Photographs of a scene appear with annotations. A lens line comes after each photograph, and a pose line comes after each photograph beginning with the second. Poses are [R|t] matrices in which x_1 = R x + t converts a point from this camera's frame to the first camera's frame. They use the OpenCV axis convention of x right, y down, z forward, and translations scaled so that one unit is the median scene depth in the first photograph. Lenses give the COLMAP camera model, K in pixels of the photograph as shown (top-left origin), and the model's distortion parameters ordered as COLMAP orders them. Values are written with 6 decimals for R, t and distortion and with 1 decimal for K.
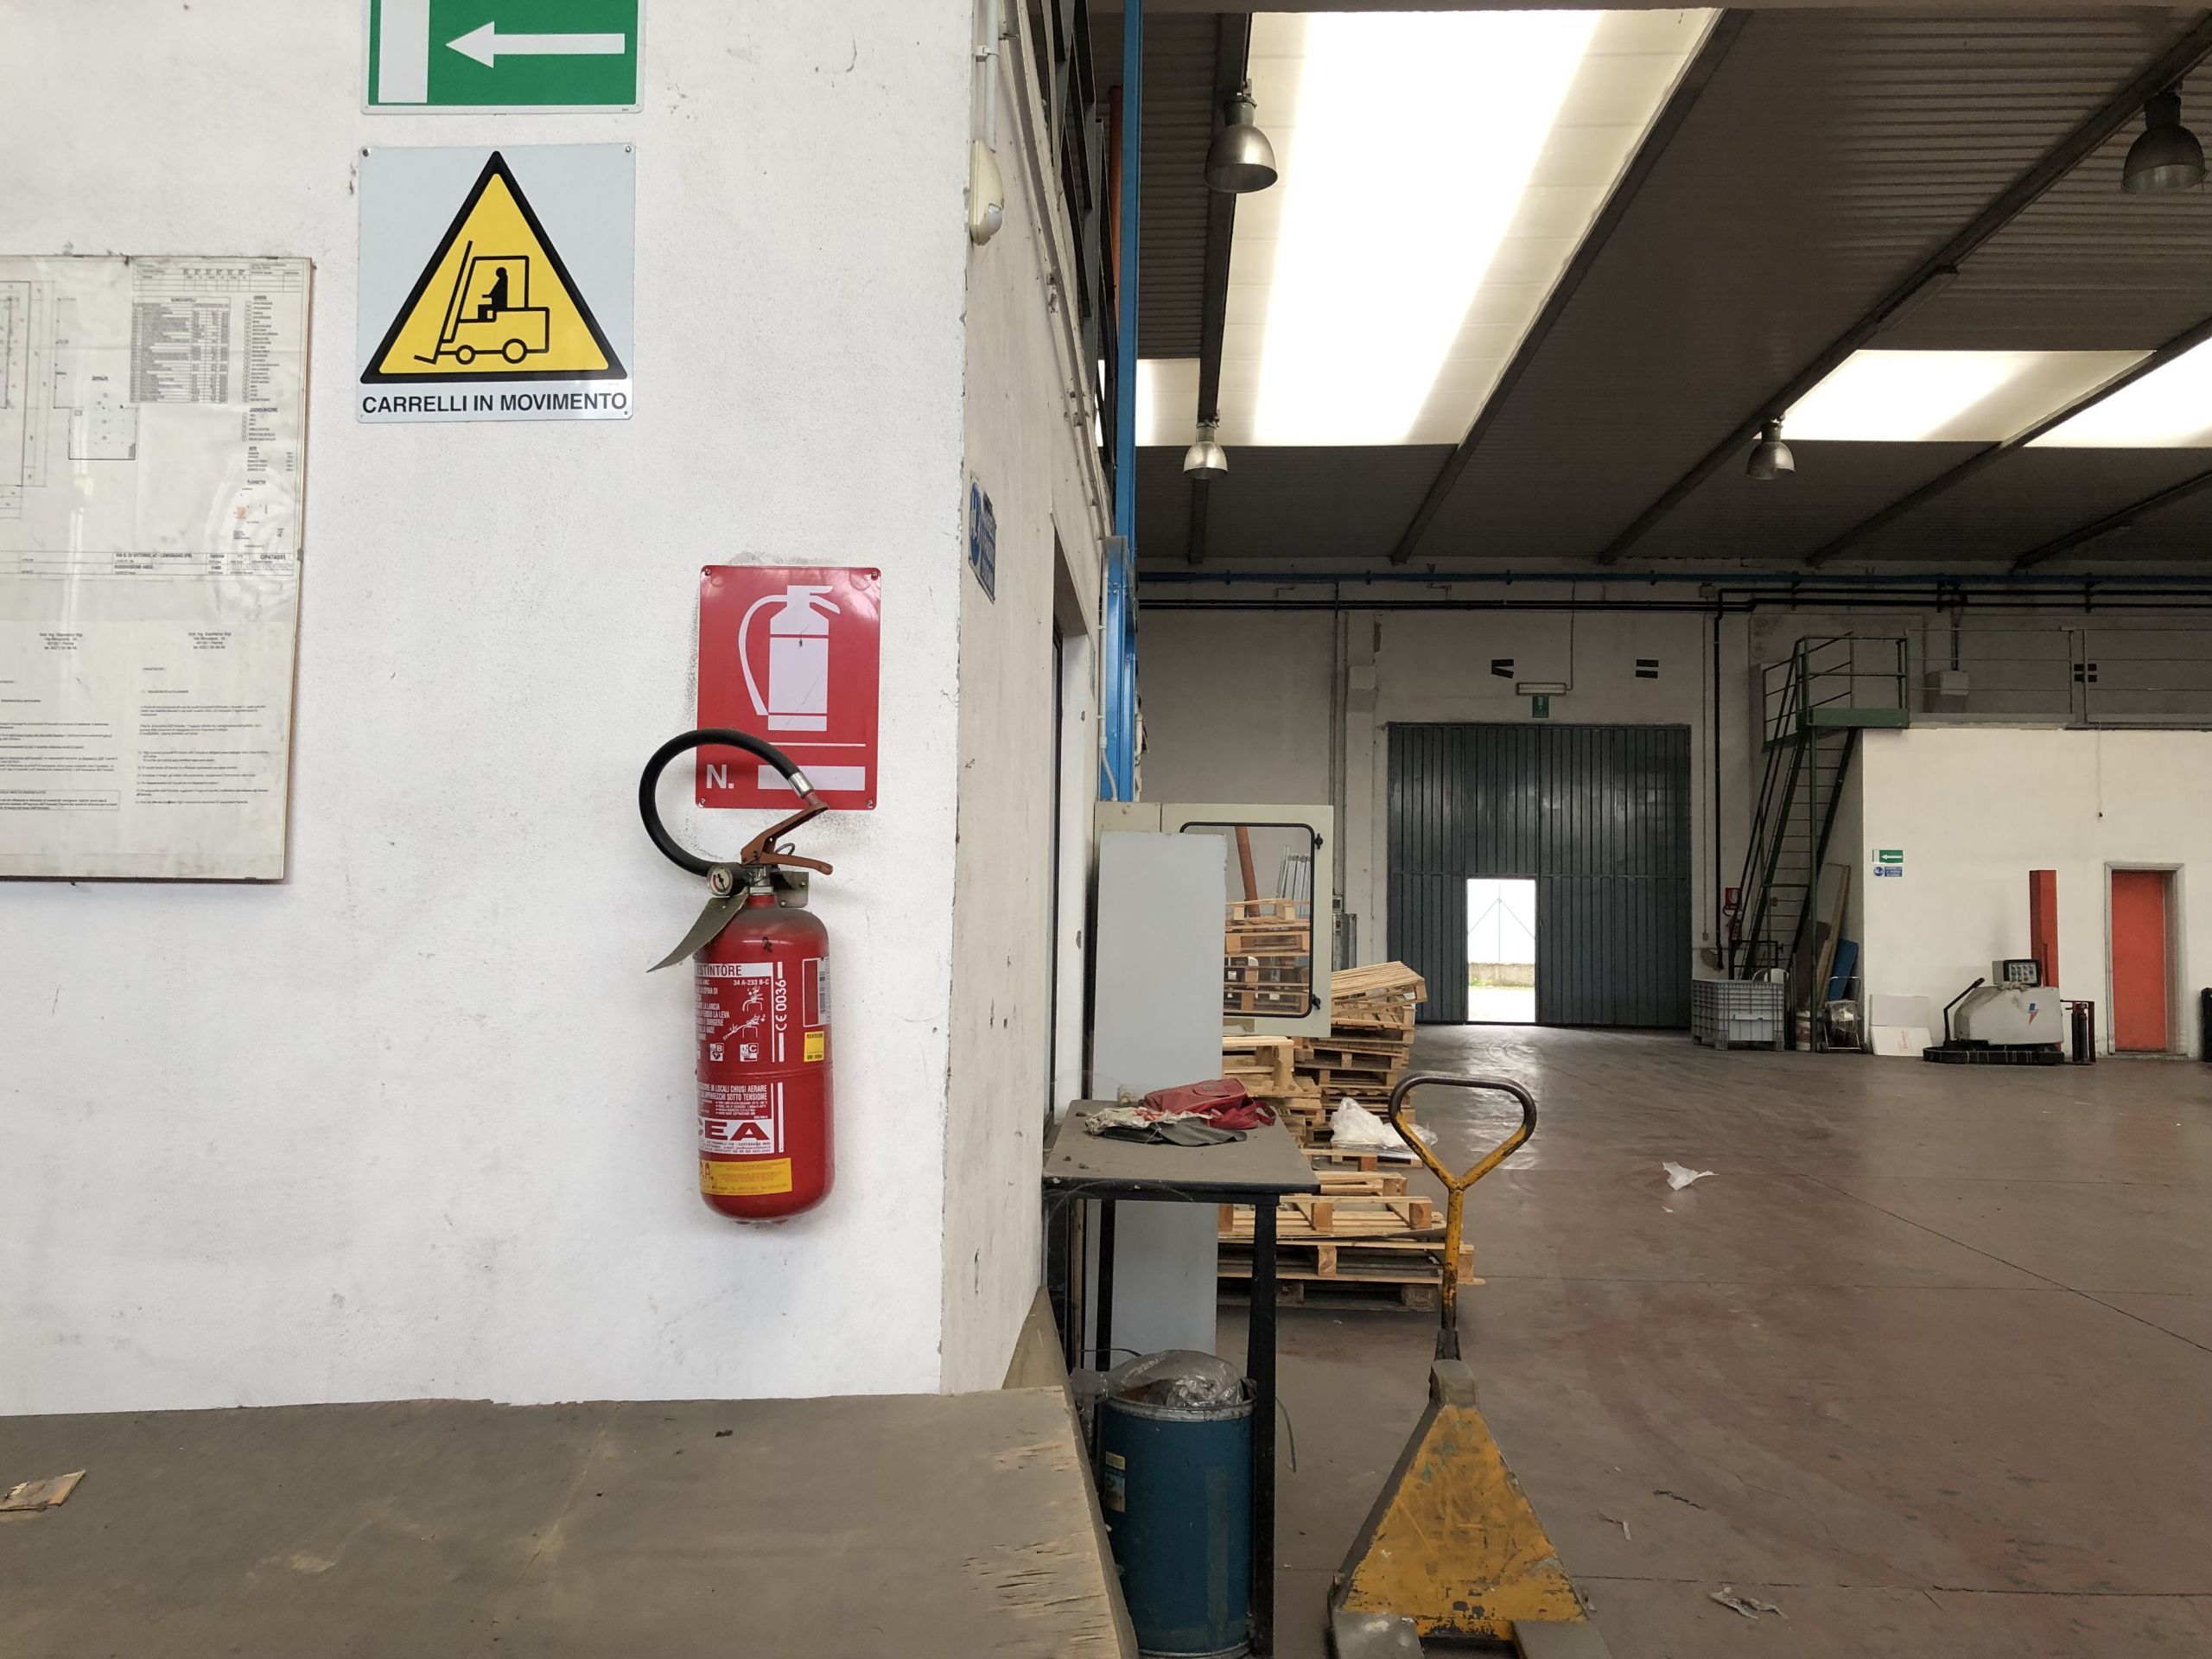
lens RADIAL K [[1819.4, 0, 1097.9], [0, 1819.4, 810.8], [0, 0, 1]] dist [0.049102, -0.054220]
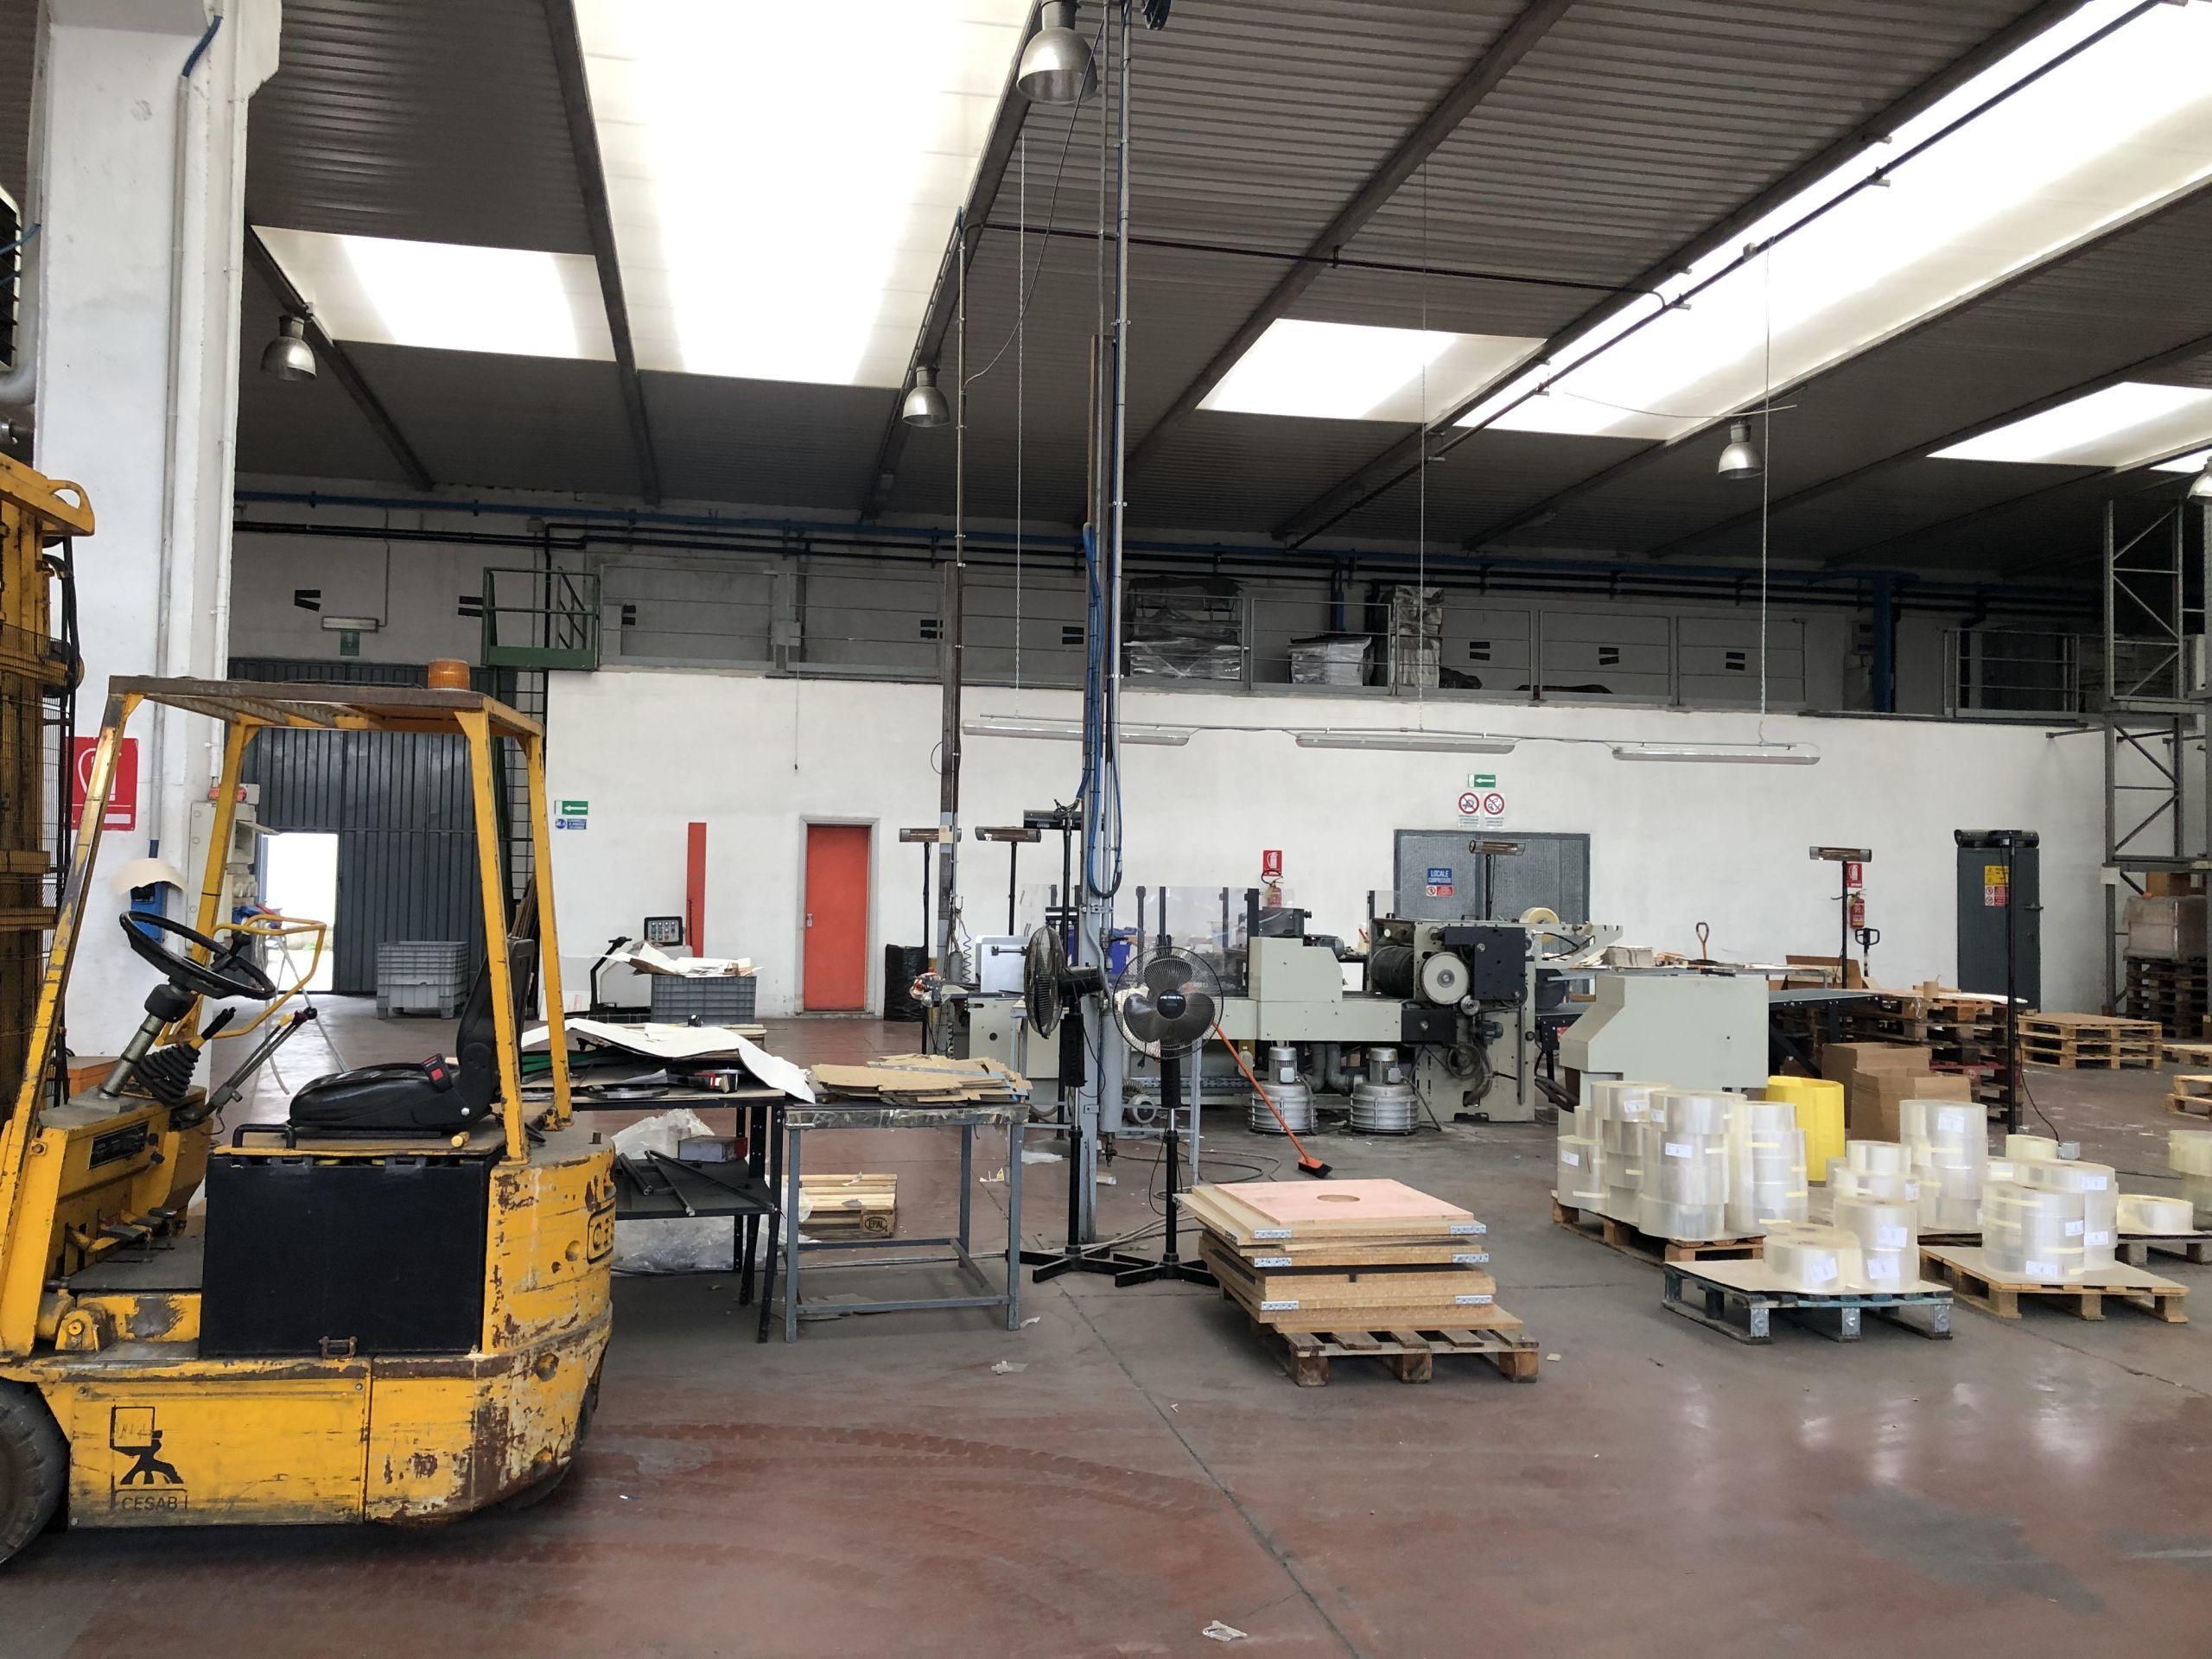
lens RADIAL K [[1819.4, 0, 1098.1], [0, 1819.4, 807.4], [0, 0, 1]] dist [0.049102, -0.054220]
pose [[0.977572, 0.007520, 0.210469, 0.418749], [-0.011465, 0.999781, 0.017532, 0.004148], [-0.210291, -0.019552, 0.977443, 0.025496]]
